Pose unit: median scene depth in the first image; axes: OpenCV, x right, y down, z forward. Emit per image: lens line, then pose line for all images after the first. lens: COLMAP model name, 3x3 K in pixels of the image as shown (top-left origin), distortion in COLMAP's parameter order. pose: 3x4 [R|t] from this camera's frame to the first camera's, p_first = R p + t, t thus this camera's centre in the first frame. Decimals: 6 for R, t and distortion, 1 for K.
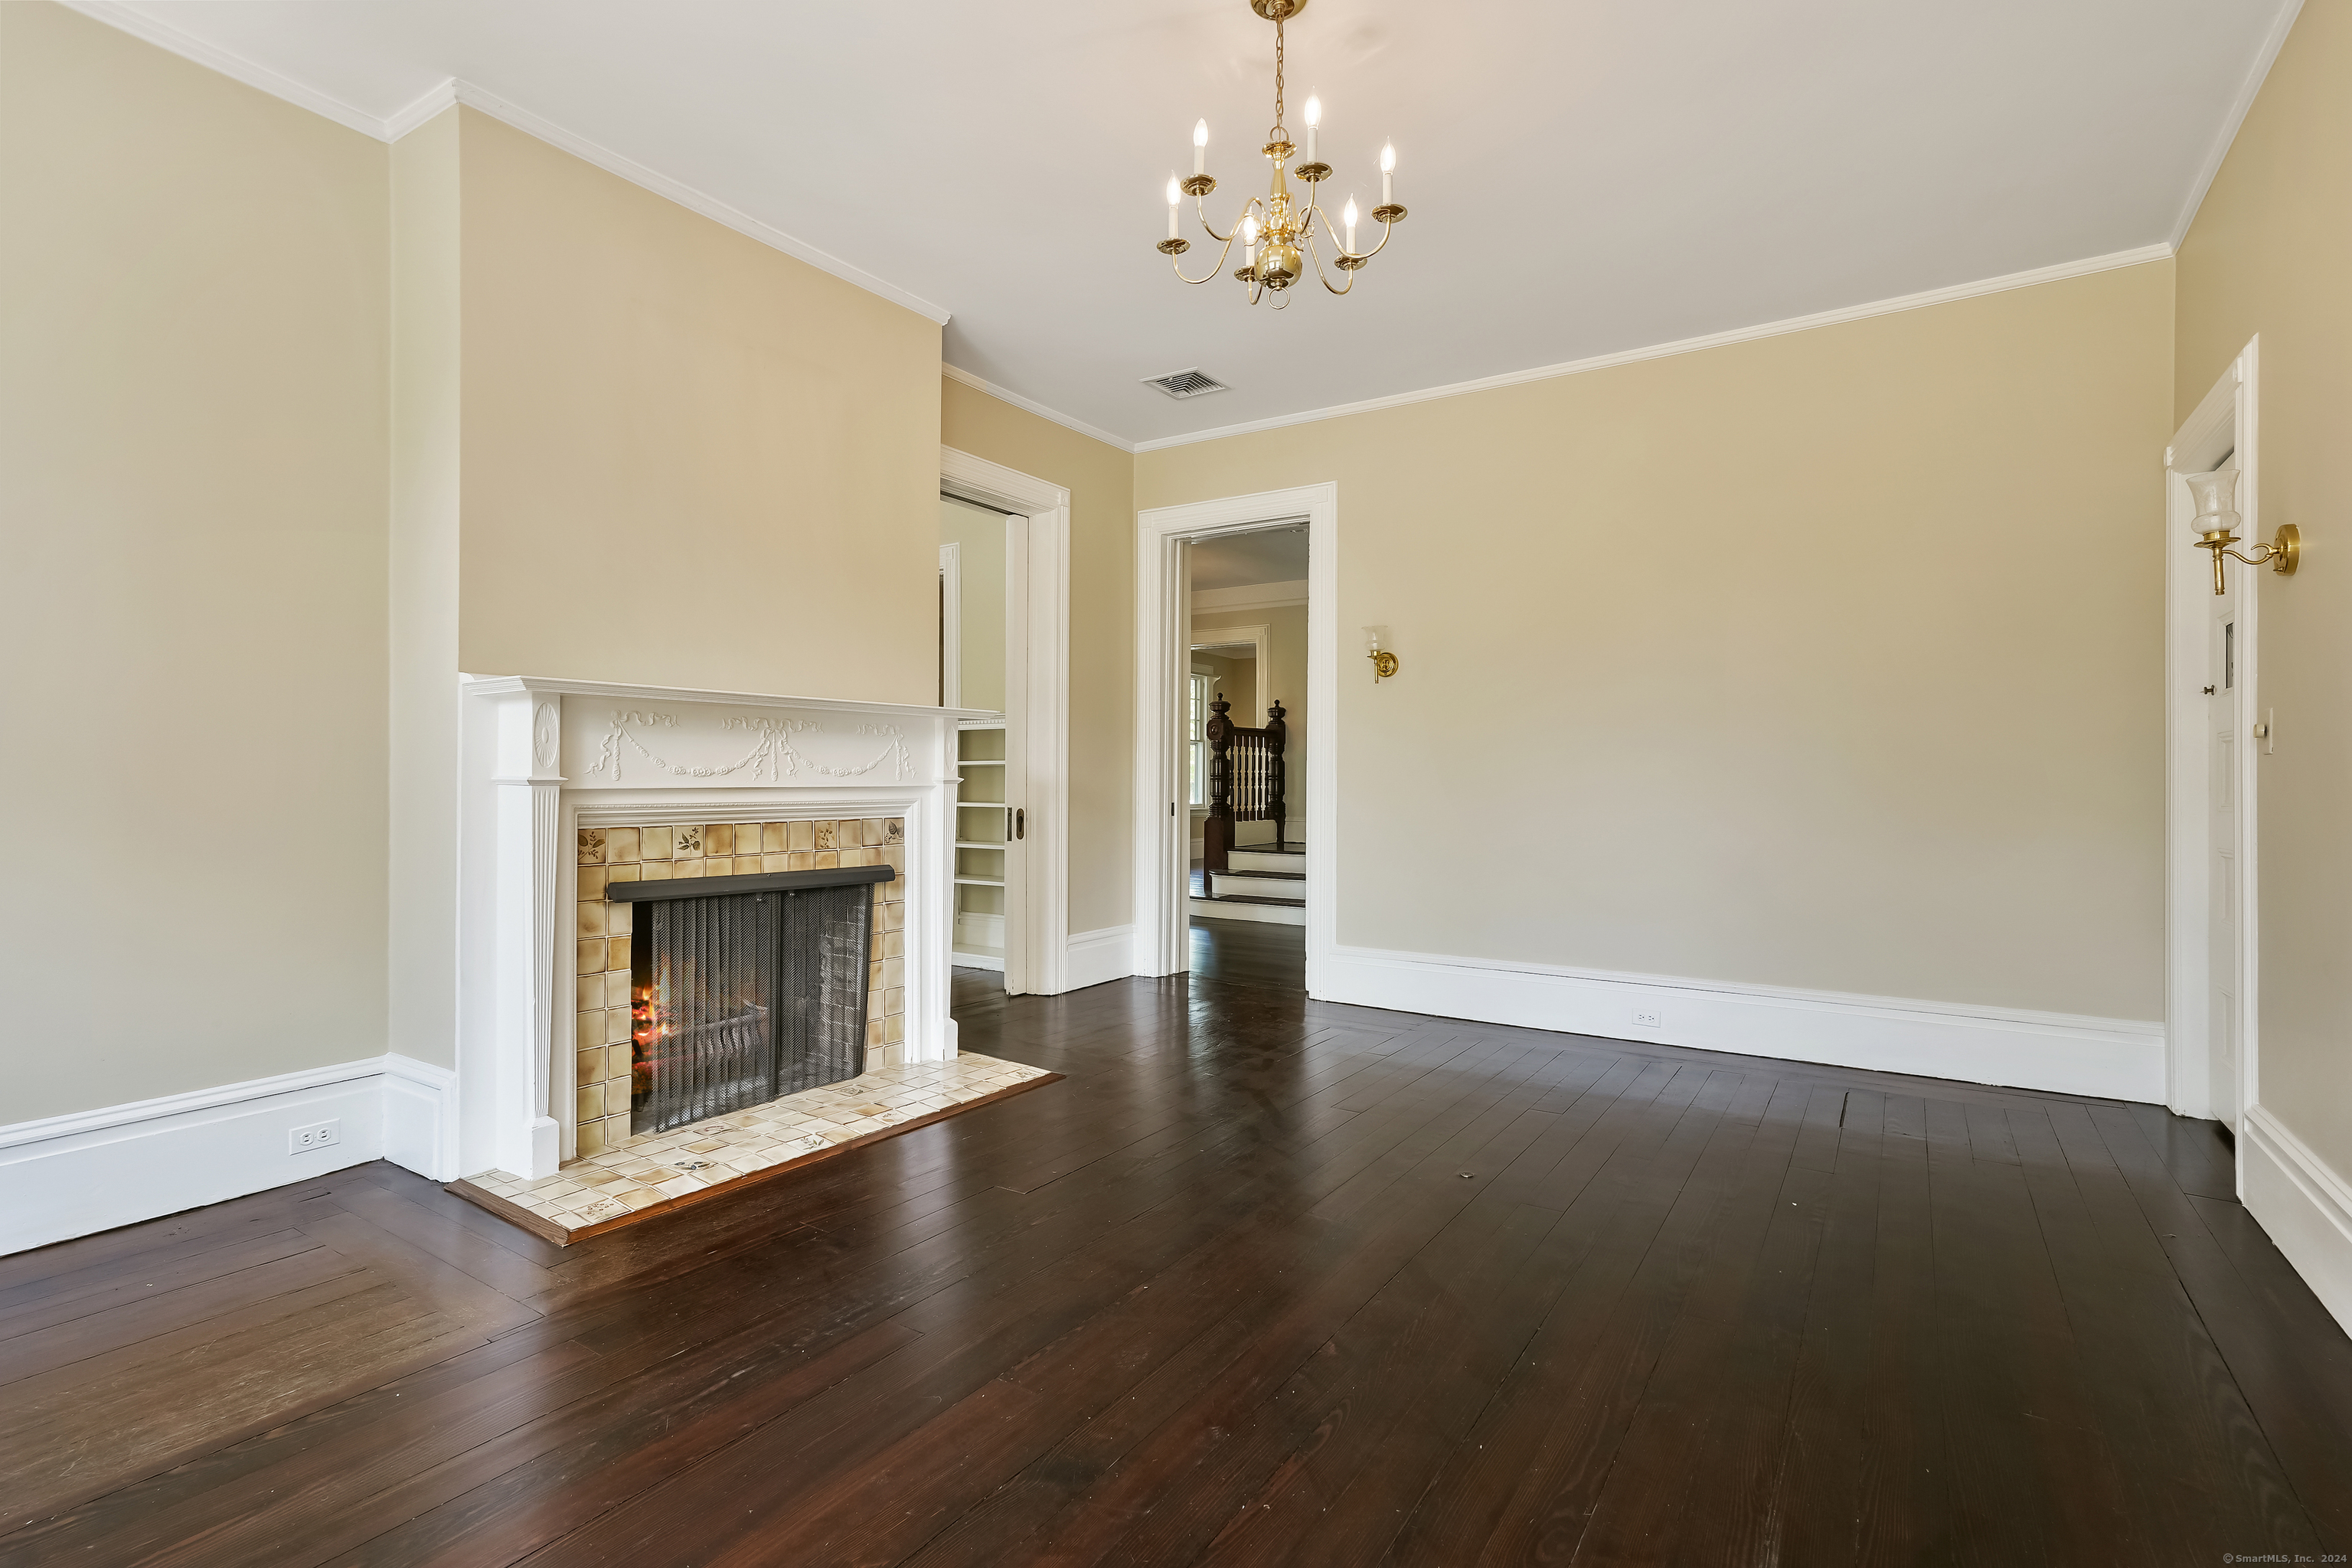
lens RADIAL K [[1131.2, 0, 1177.8], [0, 1131.2, 769.9], [0, 0, 1]] dist [-0.012596, 0.001740]
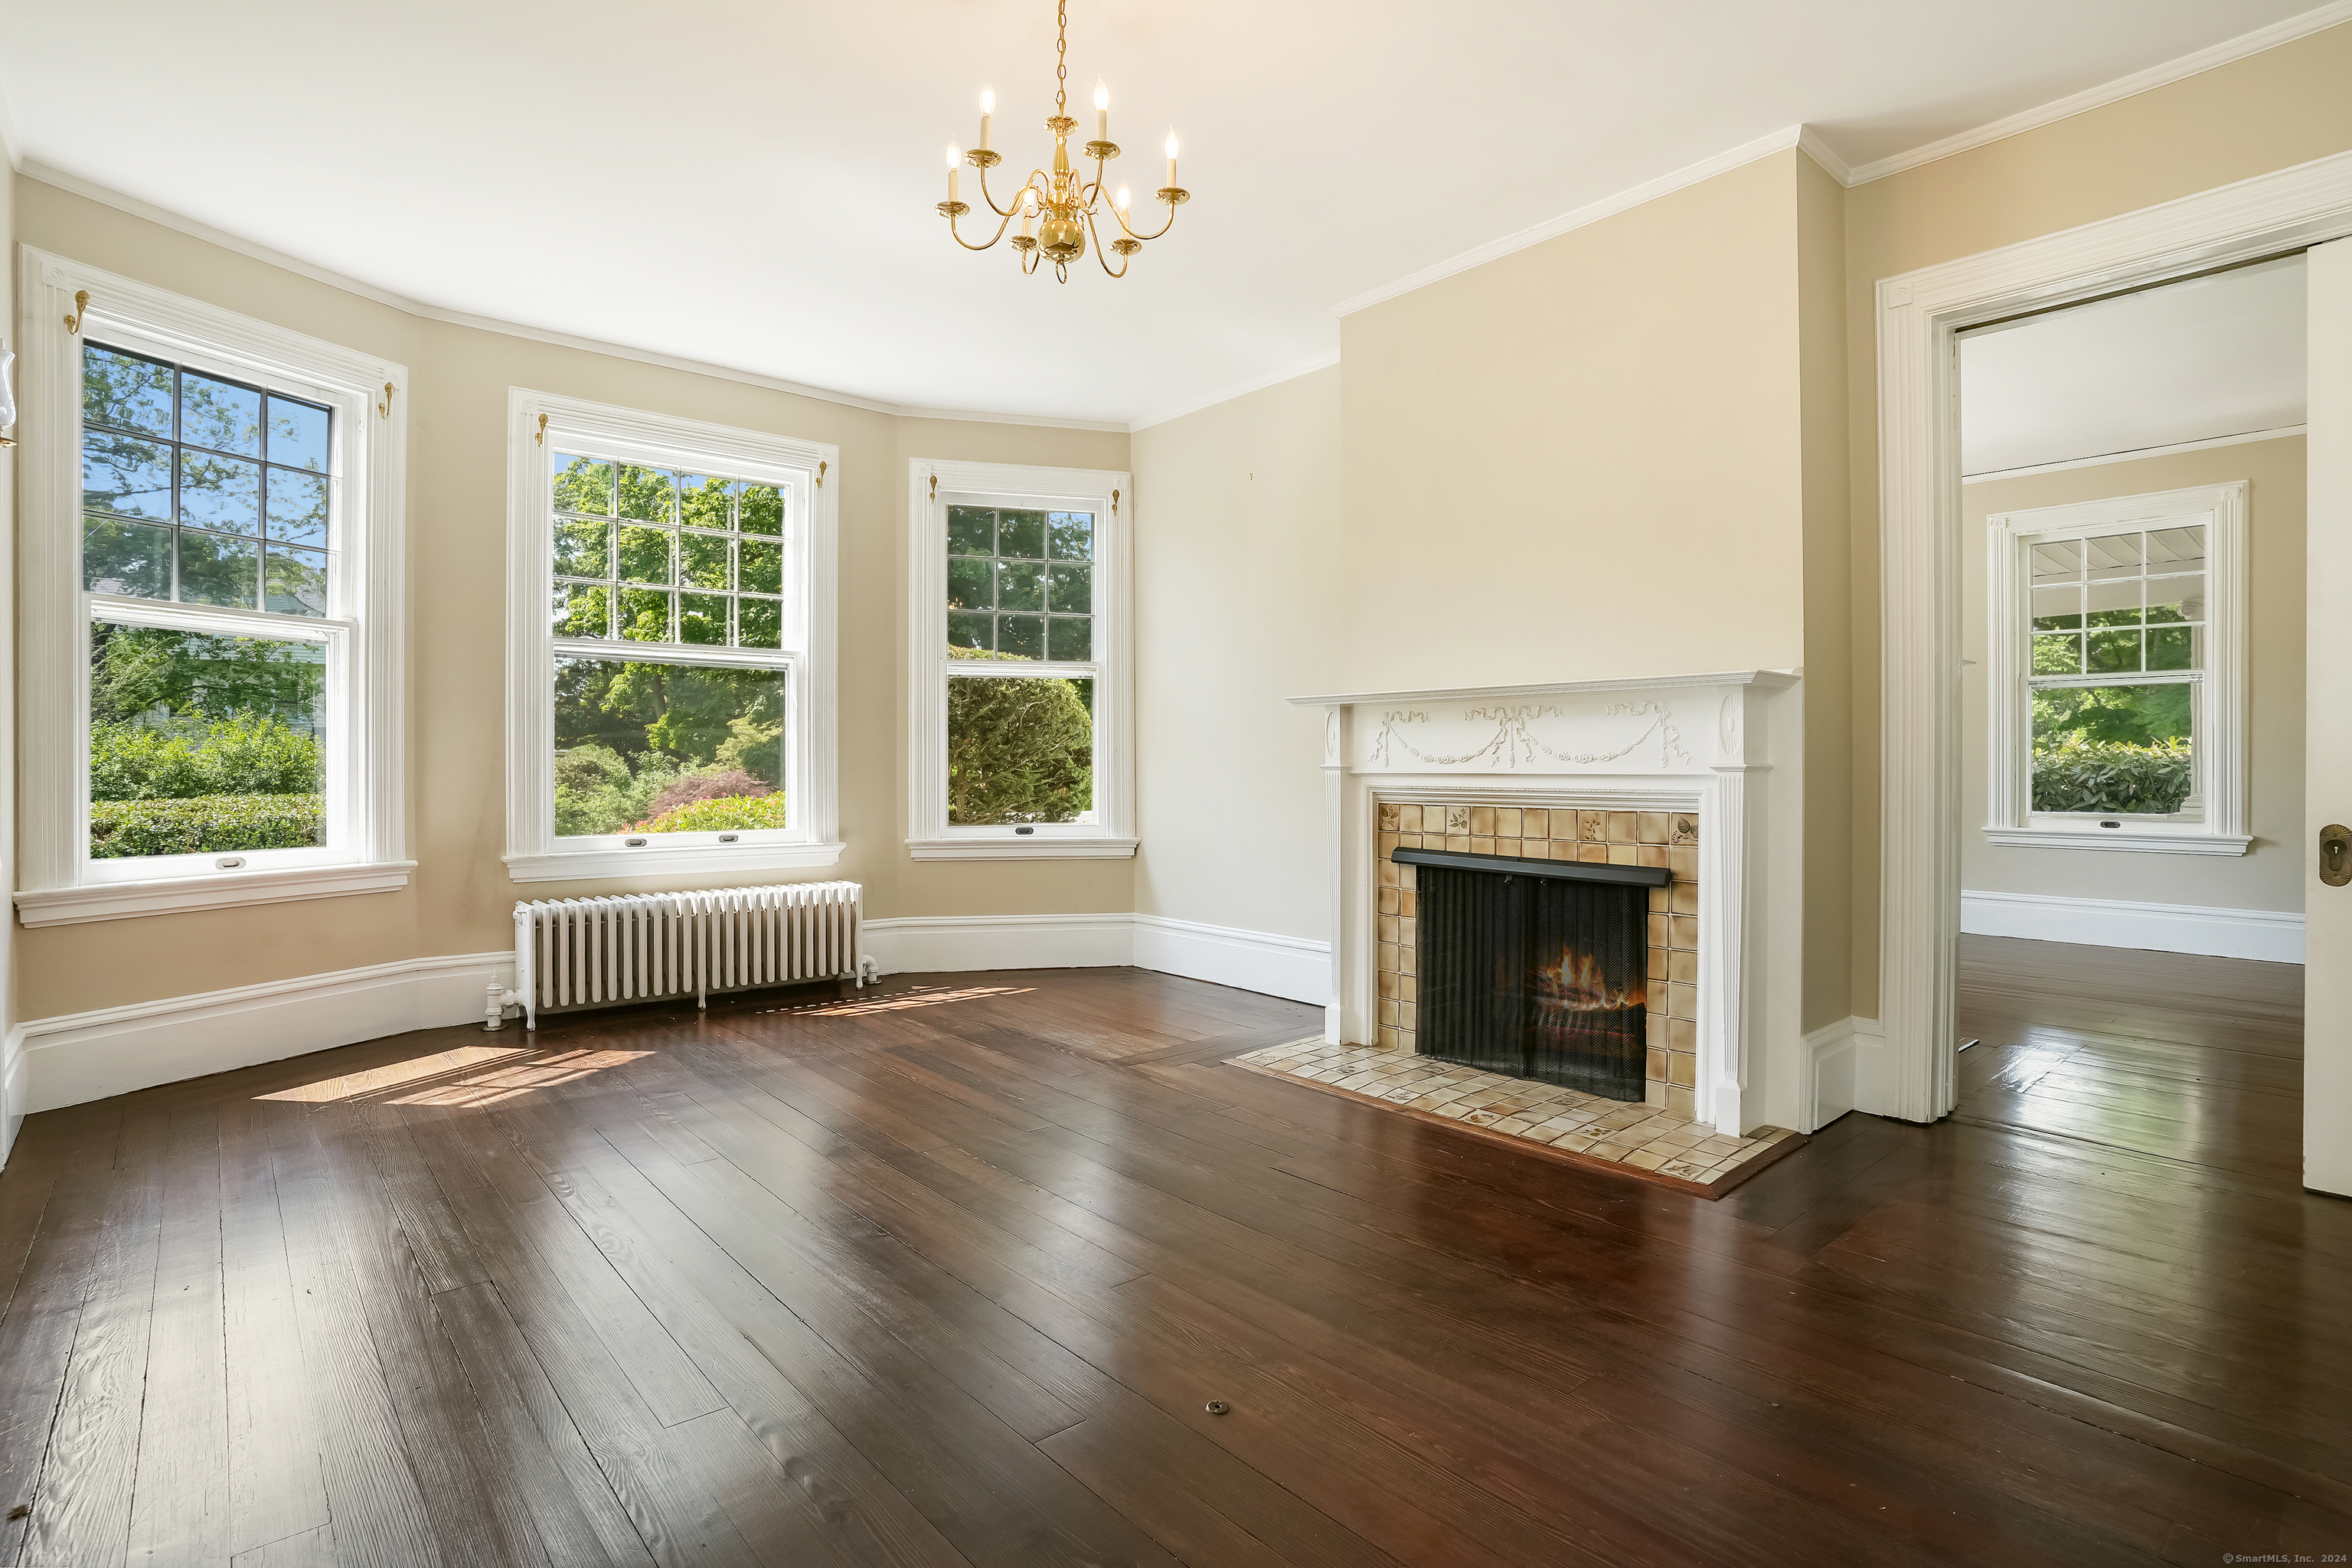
lens RADIAL K [[1131.2, 0, 1180.9], [0, 1131.2, 780.7], [0, 0, 1]] dist [-0.012596, 0.001740]
pose [[-0.240014, 0.003570, -0.970763, 0.737518], [0.000100, 0.999993, 0.003653, 0.018610], [0.970769, 0.000779, -0.240013, 0.980637]]
